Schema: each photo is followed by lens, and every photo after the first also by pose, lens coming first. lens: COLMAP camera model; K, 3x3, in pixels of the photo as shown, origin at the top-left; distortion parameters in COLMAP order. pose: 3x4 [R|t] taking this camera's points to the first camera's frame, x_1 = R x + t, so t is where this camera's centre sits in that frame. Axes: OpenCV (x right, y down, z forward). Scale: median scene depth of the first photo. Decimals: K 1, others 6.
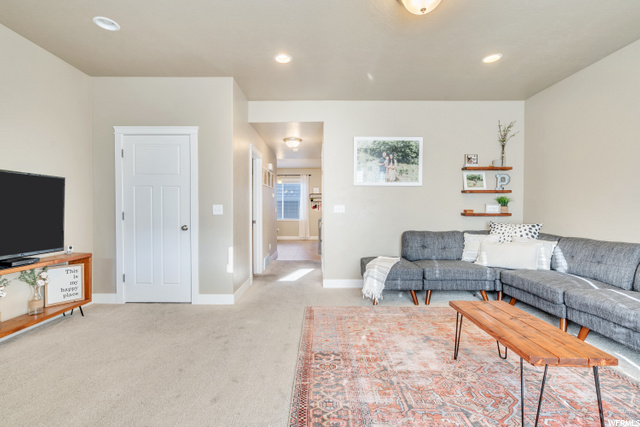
lens RADIAL K [[291.7, 0, 318.7], [0, 291.7, 212.8], [0, 0, 1]] dist [-0.003723, 0.001980]
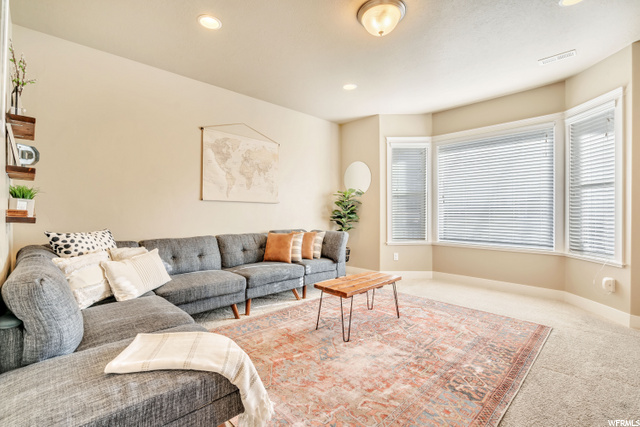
lens RADIAL K [[291.7, 0, 317.4], [0, 291.7, 212.5], [0, 0, 1]] dist [-0.003723, 0.001980]
pose [[-0.694052, -0.001691, 0.719923, -0.271035], [0.009518, 0.999888, 0.011524, -0.013524], [-0.719862, 0.014850, -0.693958, 1.888969]]
